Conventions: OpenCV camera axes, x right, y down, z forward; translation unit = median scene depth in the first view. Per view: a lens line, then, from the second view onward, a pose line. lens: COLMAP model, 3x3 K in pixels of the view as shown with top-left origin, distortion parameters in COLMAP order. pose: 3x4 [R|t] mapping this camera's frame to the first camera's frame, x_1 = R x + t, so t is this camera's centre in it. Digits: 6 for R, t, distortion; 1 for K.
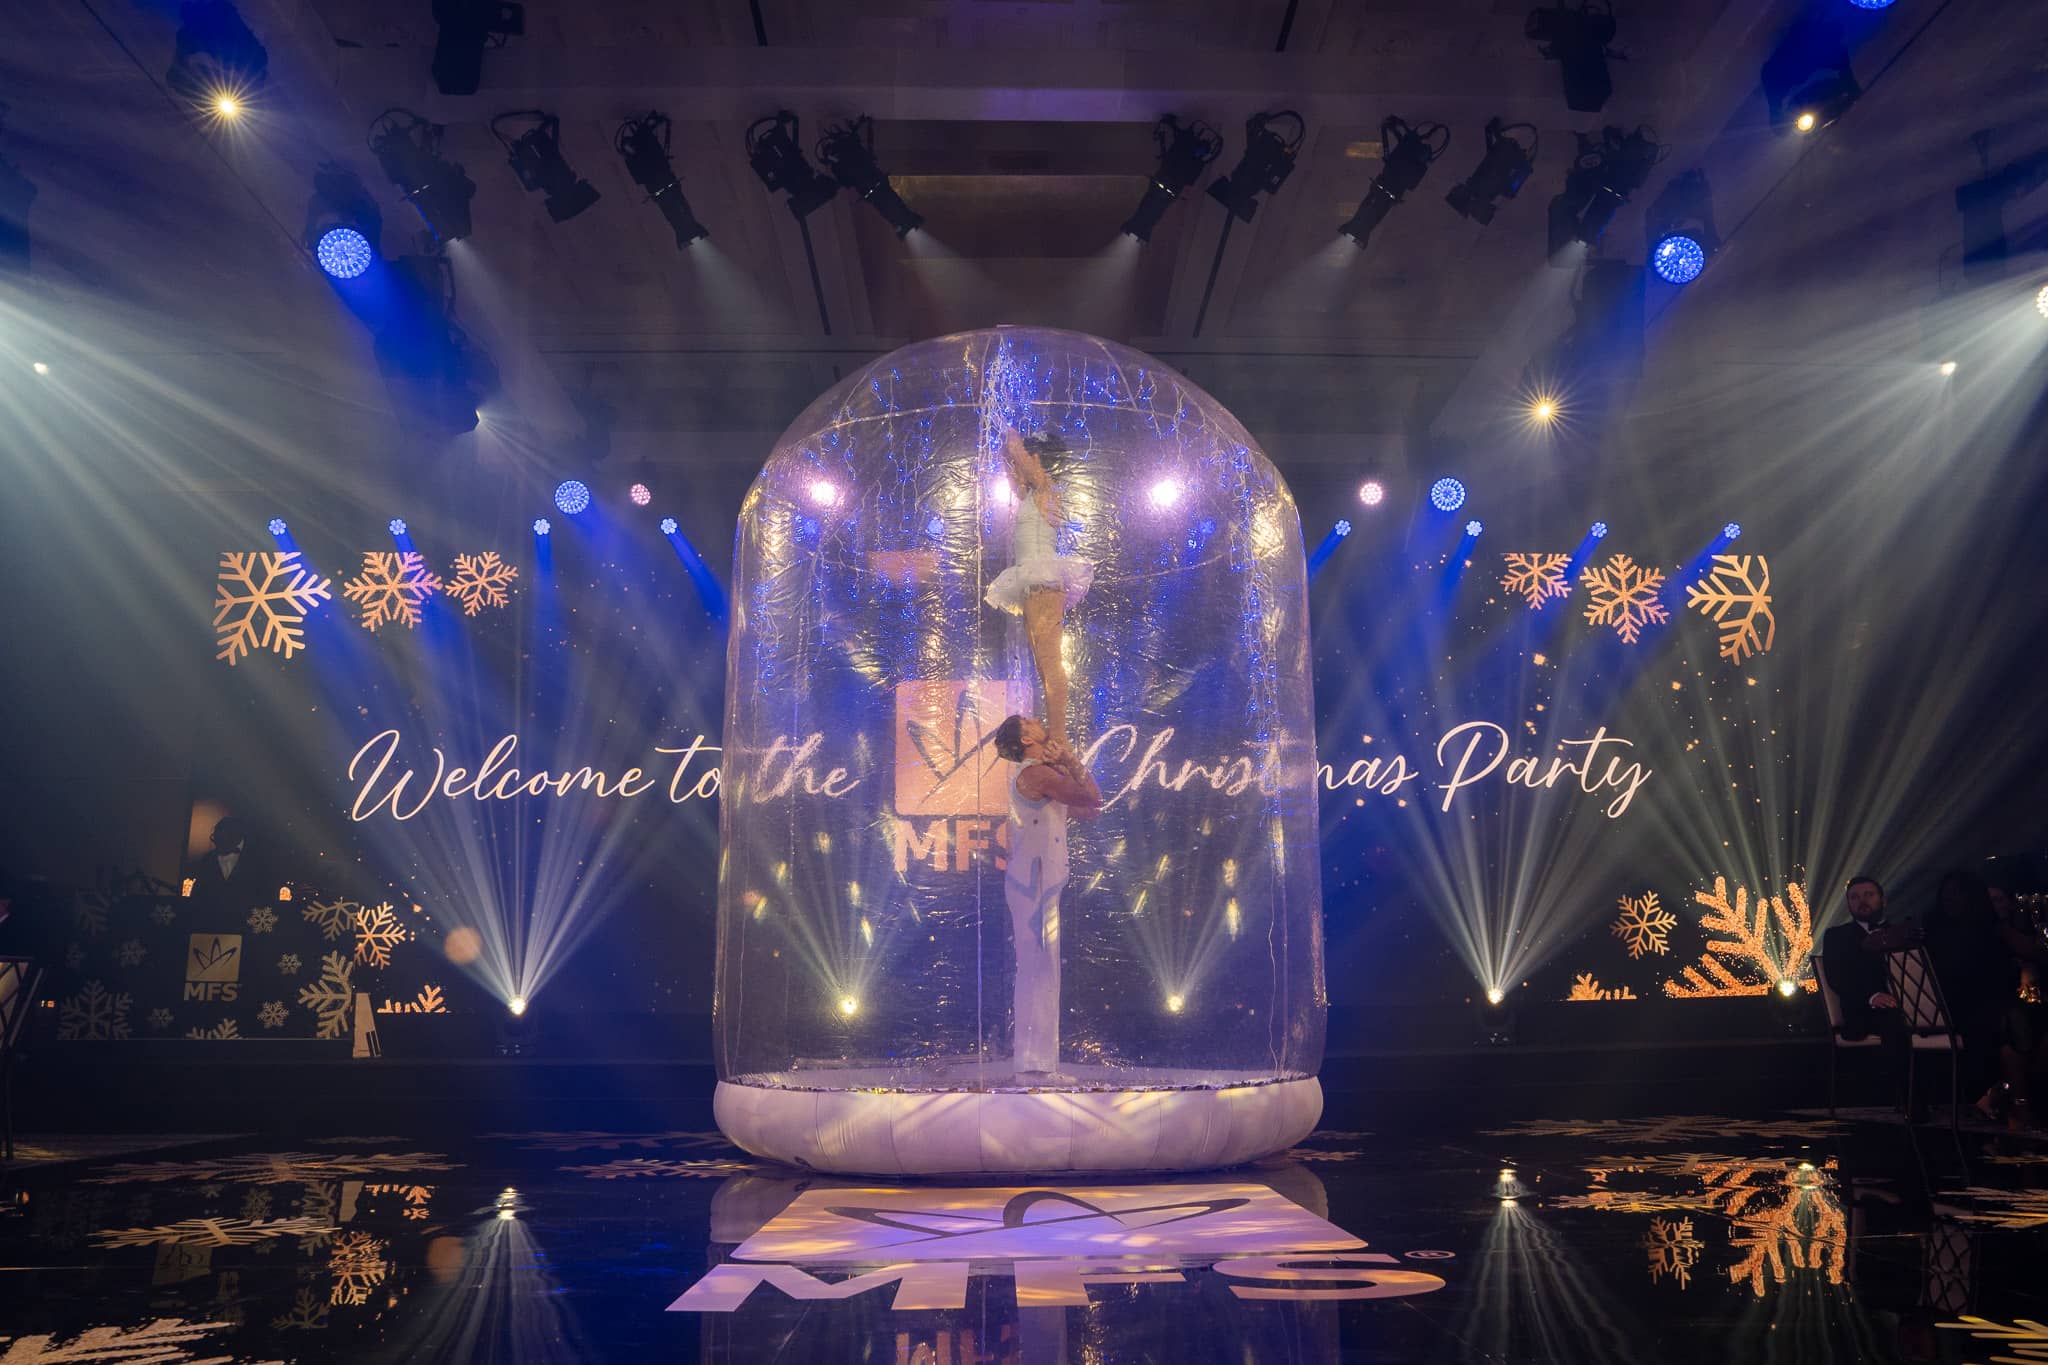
lens RADIAL K [[1454.4, 0, 1052.2], [0, 1454.4, 700.9], [0, 0, 1]] dist [-0.115061, 0.085906]
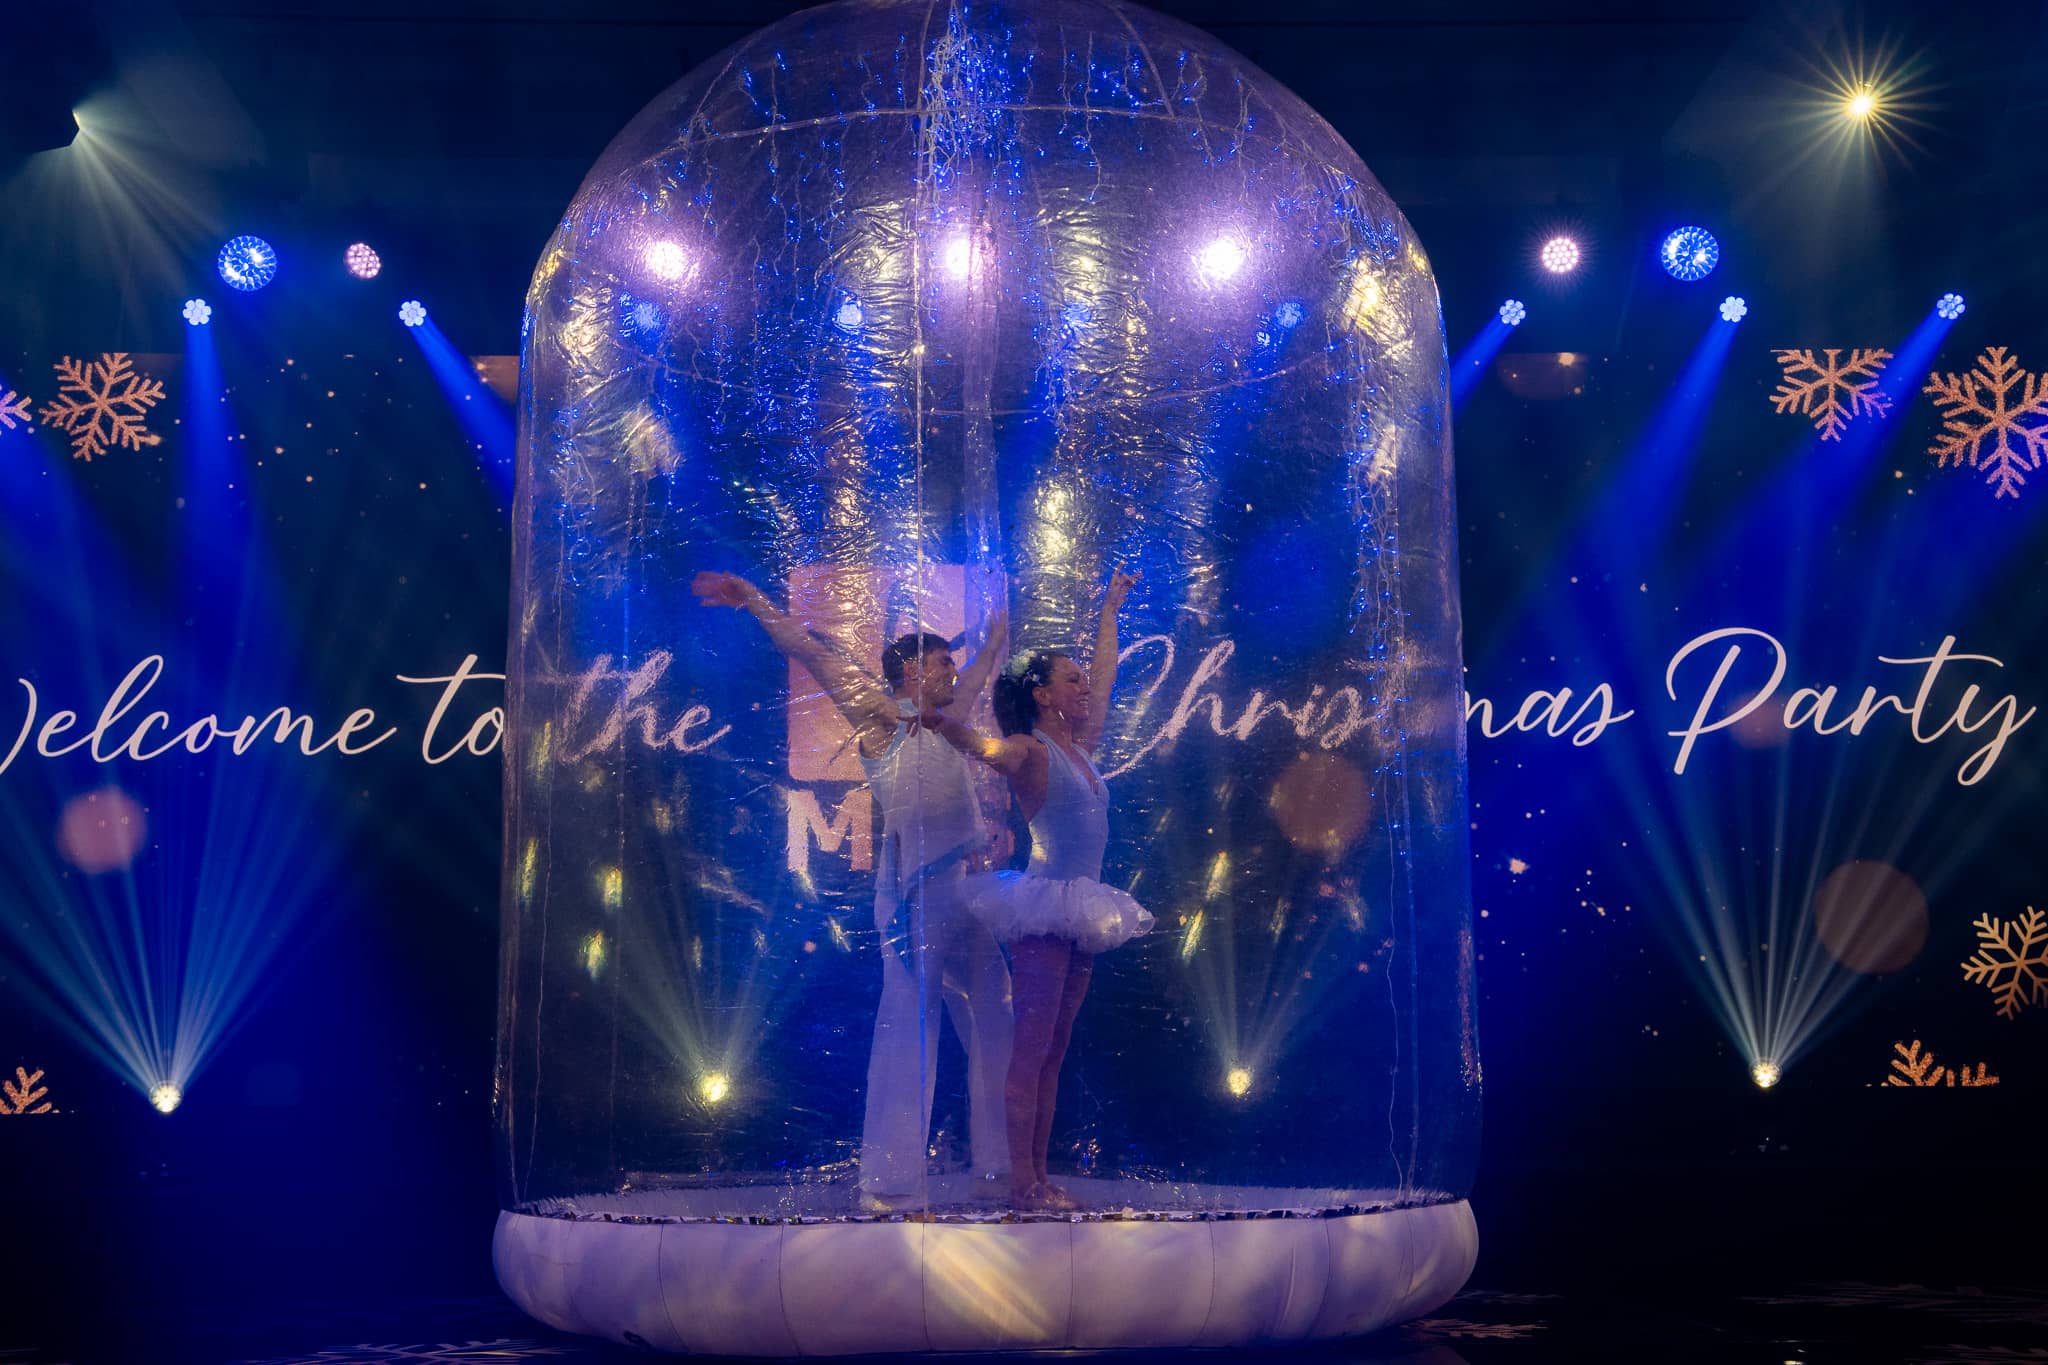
lens RADIAL K [[1523.8, 0, 950.4], [0, 1523.8, 743.3], [0, 0, 1]] dist [0.034175, 0.004824]
pose [[0.999874, -0.002167, -0.015701, -0.027729], [0.003612, 0.995702, 0.092547, 0.001778], [0.015433, -0.092592, 0.995585, 0.341049]]
